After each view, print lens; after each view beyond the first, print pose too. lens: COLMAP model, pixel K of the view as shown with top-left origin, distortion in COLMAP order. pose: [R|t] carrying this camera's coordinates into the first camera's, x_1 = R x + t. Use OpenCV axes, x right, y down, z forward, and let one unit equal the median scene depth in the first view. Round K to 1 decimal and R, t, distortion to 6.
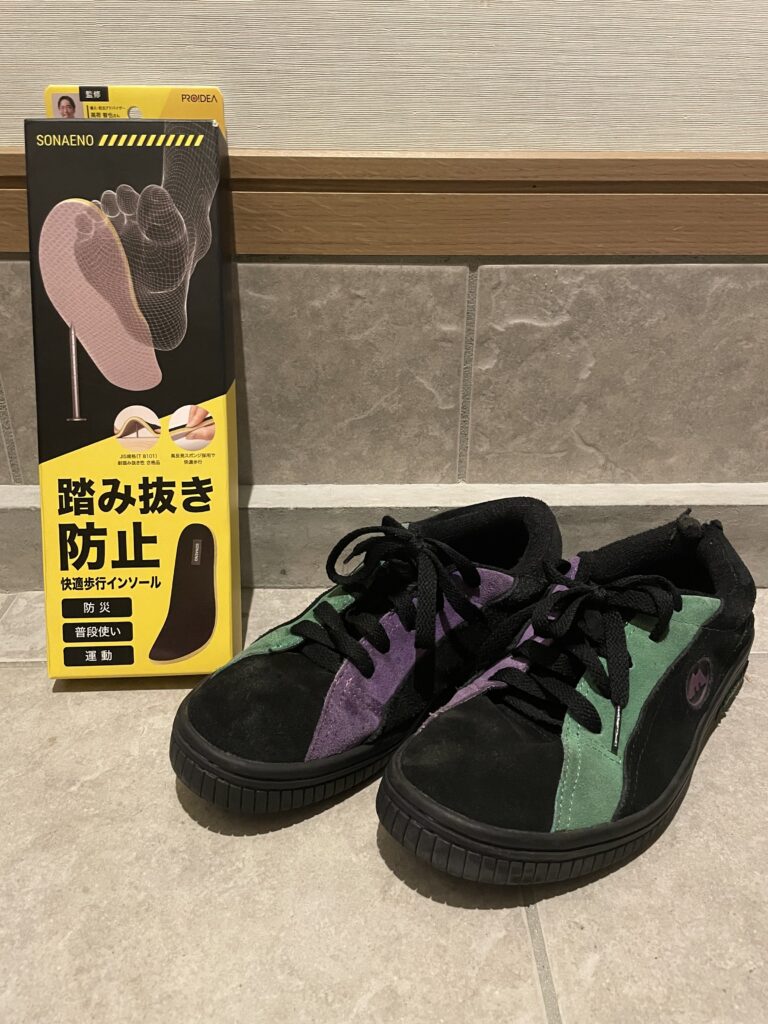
lens RADIAL K [[829.0, 0, 395.3], [0, 829.0, 504.6], [0, 0, 1]] dist [0.058100, -0.107003]
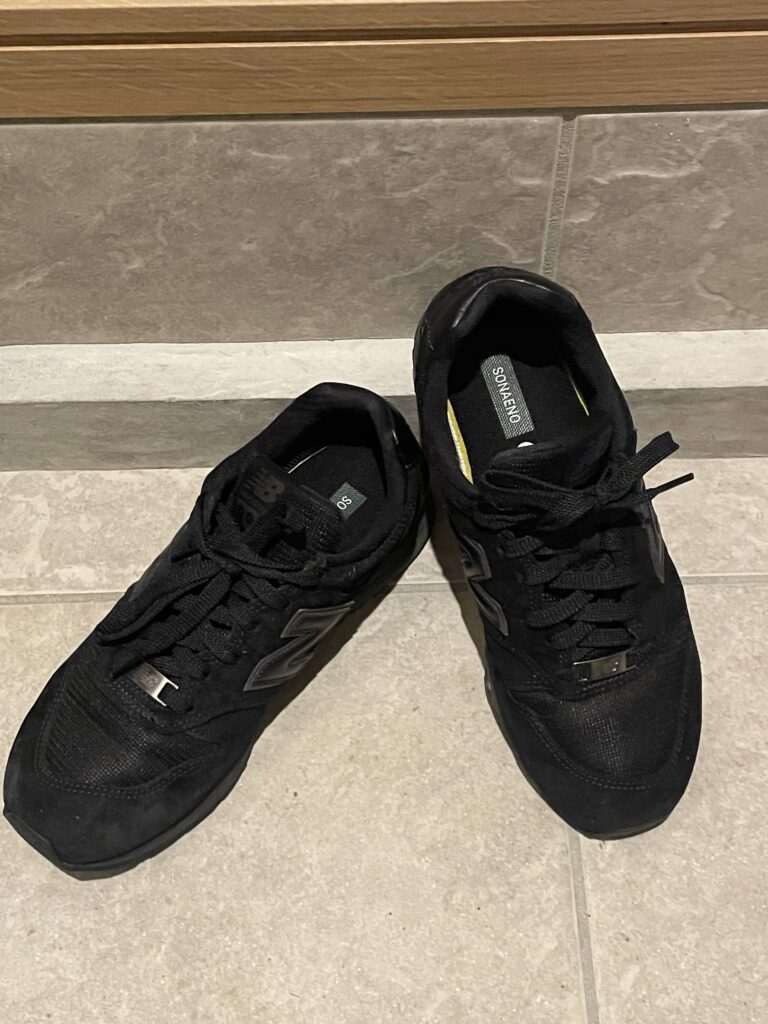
lens RADIAL K [[1374.6, 0, 401.7], [0, 1374.6, 508.7], [0, 0, 1]] dist [0.034446, 0.000000]
pose [[0.999897, -0.001225, -0.014301, -0.030907], [0.008610, 0.848367, 0.529339, -0.623587], [0.011484, -0.529407, 0.848290, -0.161735]]
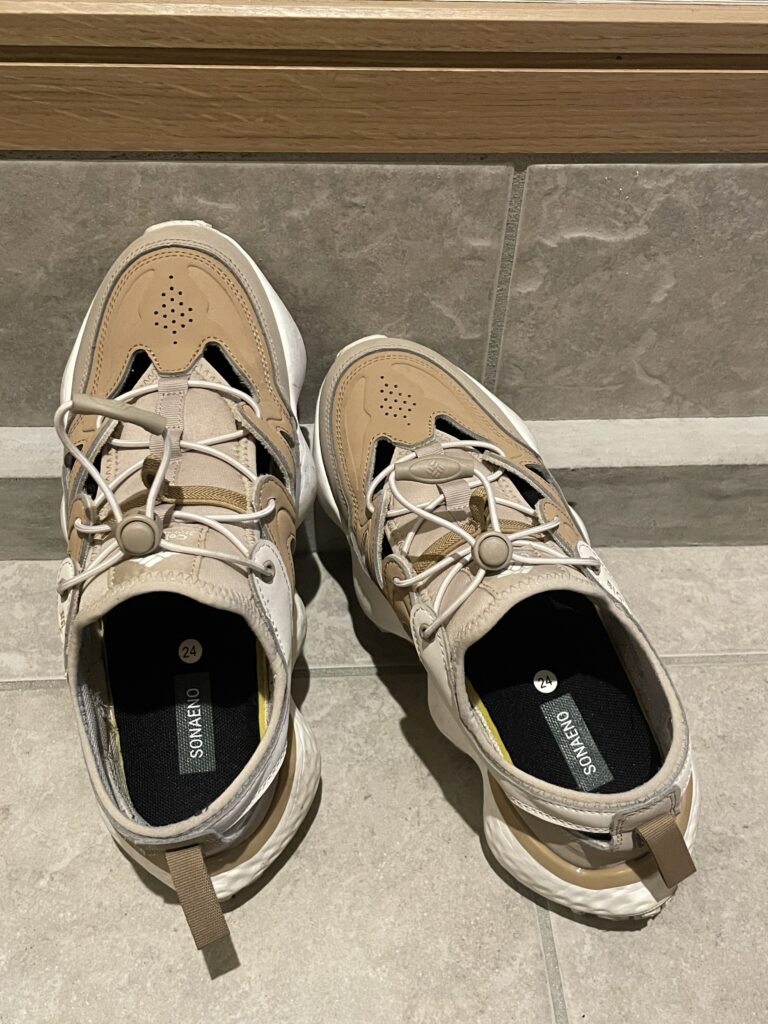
lens RADIAL K [[1037.9, 0, 398.5], [0, 1037.9, 509.0], [0, 0, 1]] dist [0.018597, 0.000000]
pose [[0.998762, -0.005013, 0.049482, -0.053282], [-0.013063, 0.933541, 0.358232, -0.329655], [-0.047989, -0.358435, 0.932321, 0.088506]]
